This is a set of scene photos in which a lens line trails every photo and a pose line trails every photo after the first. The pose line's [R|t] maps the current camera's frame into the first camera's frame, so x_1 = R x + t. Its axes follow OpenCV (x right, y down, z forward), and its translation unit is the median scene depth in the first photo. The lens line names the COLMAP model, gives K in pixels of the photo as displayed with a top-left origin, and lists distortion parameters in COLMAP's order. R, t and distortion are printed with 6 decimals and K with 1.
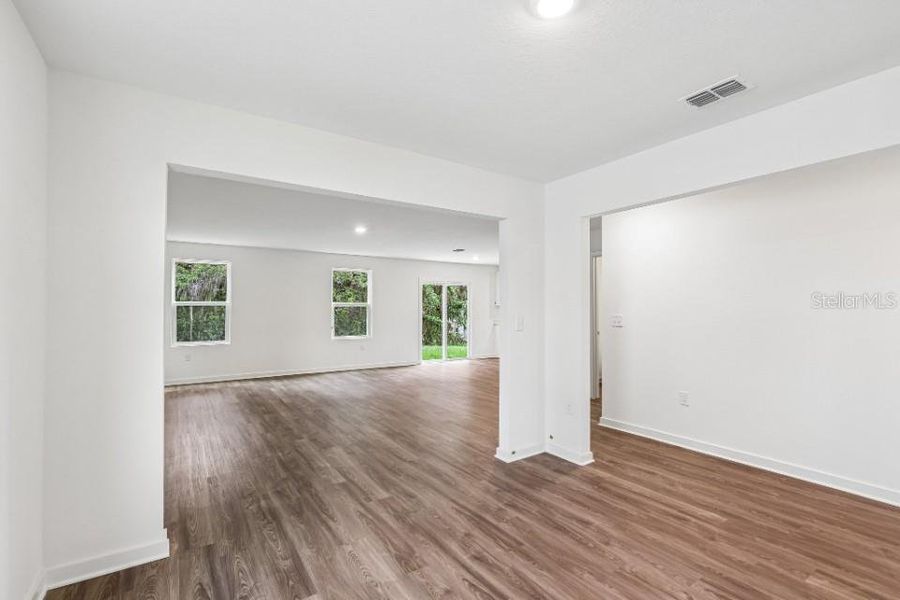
lens RADIAL K [[419.7, 0, 448.2], [0, 419.7, 300.8], [0, 0, 1]] dist [0.002188, 0.000848]
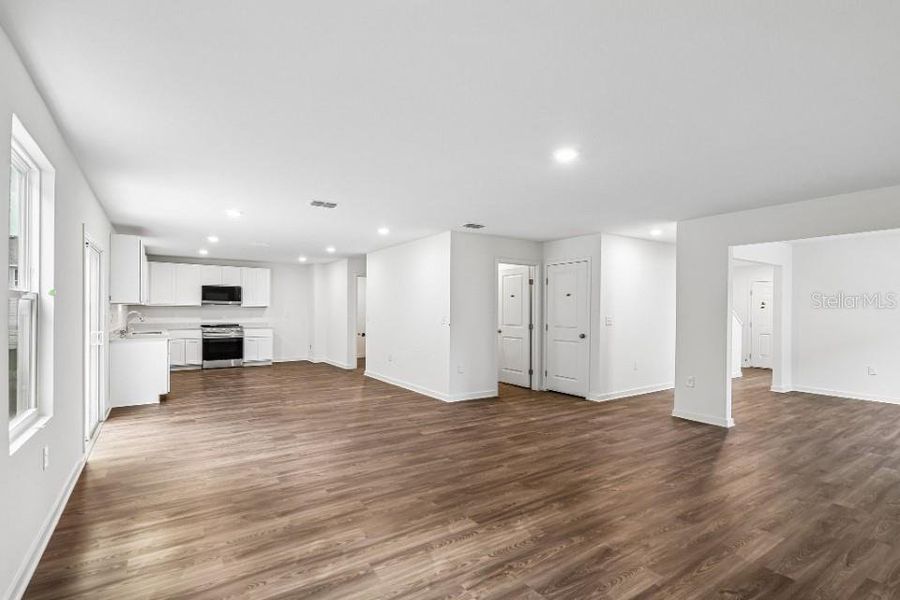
lens RADIAL K [[419.7, 0, 444.4], [0, 419.7, 308.8], [0, 0, 1]] dist [0.002188, 0.000848]
pose [[-0.005221, 0.002794, 0.999982, -0.537898], [-0.024606, 0.999693, -0.002921, 0.014457], [-0.999684, -0.024621, -0.005151, 0.862448]]
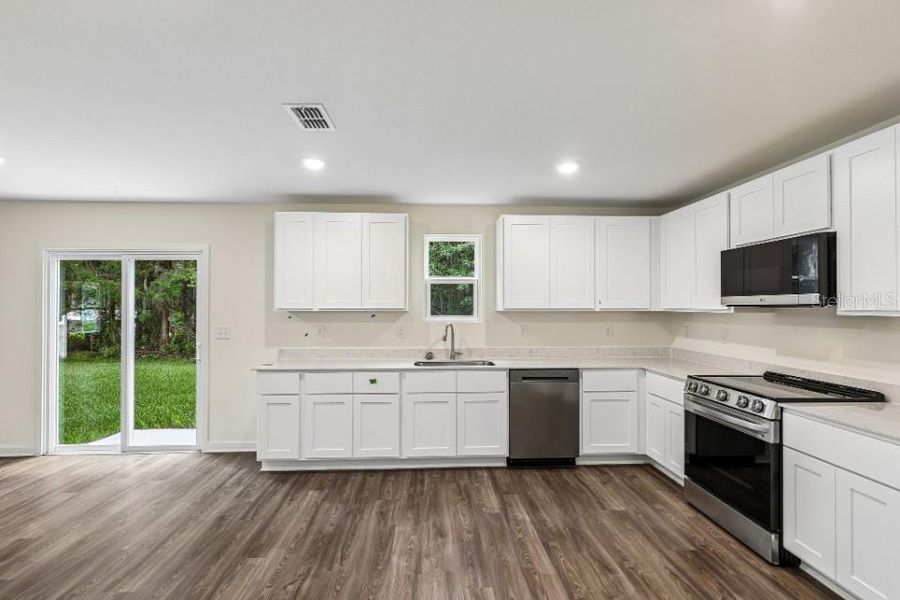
lens RADIAL K [[419.7, 0, 447.7], [0, 419.7, 299.4], [0, 0, 1]] dist [0.002188, 0.000848]
pose [[0.853004, -0.006447, -0.521865, 0.594702], [0.009418, 0.999951, 0.003041, 0.004237], [0.521820, -0.007509, 0.853023, 1.064970]]
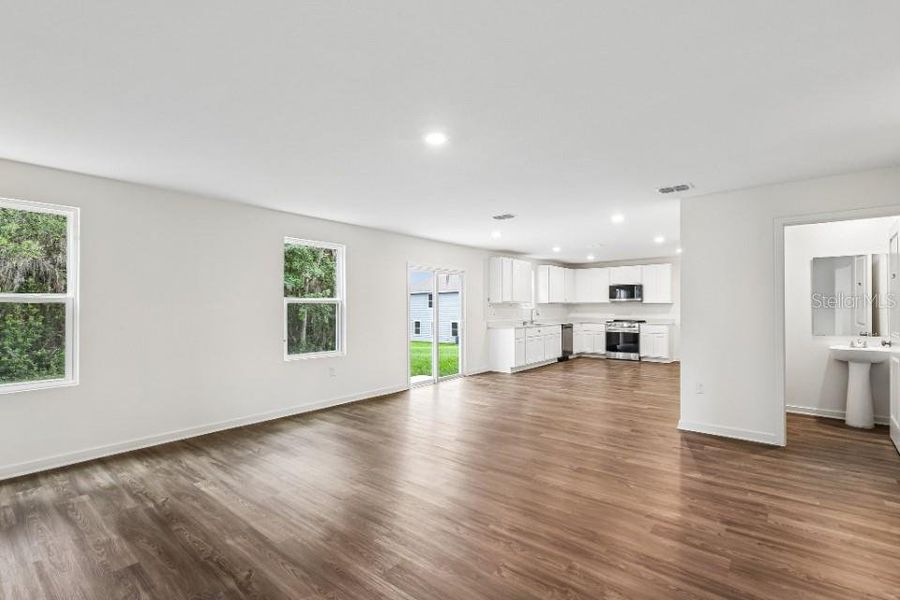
lens RADIAL K [[419.7, 0, 450.5], [0, 419.7, 306.0], [0, 0, 1]] dist [0.002188, 0.000848]
pose [[0.954787, -0.004434, 0.297259, -0.252141], [-0.000482, 0.999864, 0.016460, 0.006425], [-0.297291, -0.015859, 0.954655, 0.414161]]
